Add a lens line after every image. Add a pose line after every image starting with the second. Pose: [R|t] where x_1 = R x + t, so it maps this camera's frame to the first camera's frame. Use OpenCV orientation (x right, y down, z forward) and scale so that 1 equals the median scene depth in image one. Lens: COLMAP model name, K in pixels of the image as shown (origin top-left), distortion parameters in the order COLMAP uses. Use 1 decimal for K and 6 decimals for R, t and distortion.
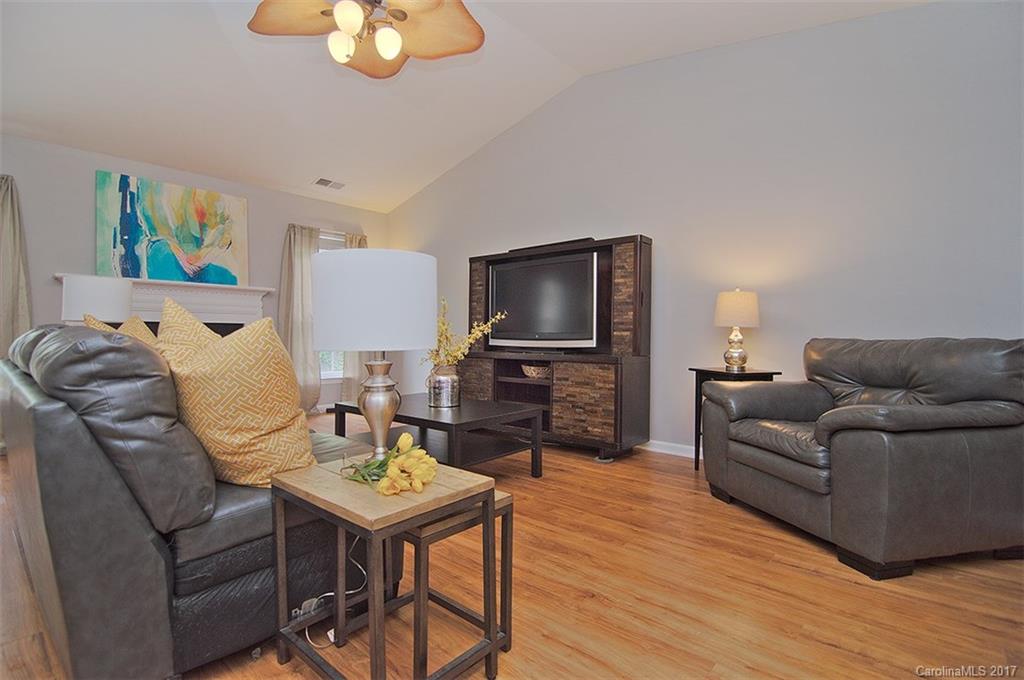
lens RADIAL K [[492.5, 0, 512.0], [0, 492.5, 340.0], [0, 0, 1]] dist [-0.002617, -0.000648]
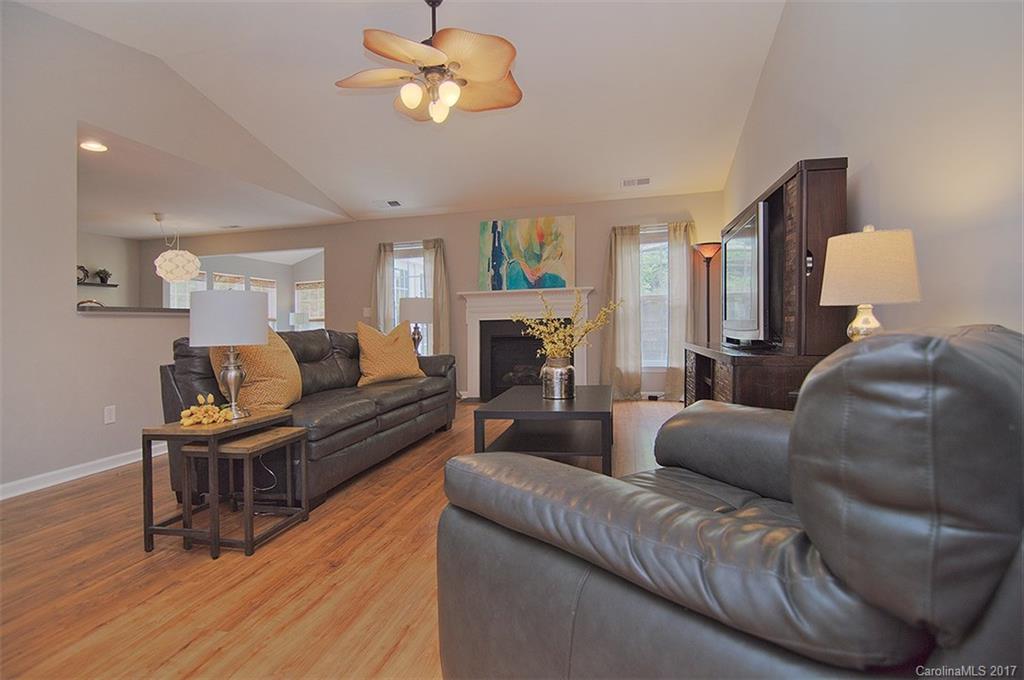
lens RADIAL K [[490.0, 0, 507.8], [0, 490.0, 331.5], [0, 0, 1]] dist [-0.014122, -0.000246]
pose [[0.483366, -0.008025, -0.875381, 0.510128], [0.017470, 0.999847, 0.000480, -0.003851], [0.875244, -0.015525, 0.483433, 0.312167]]
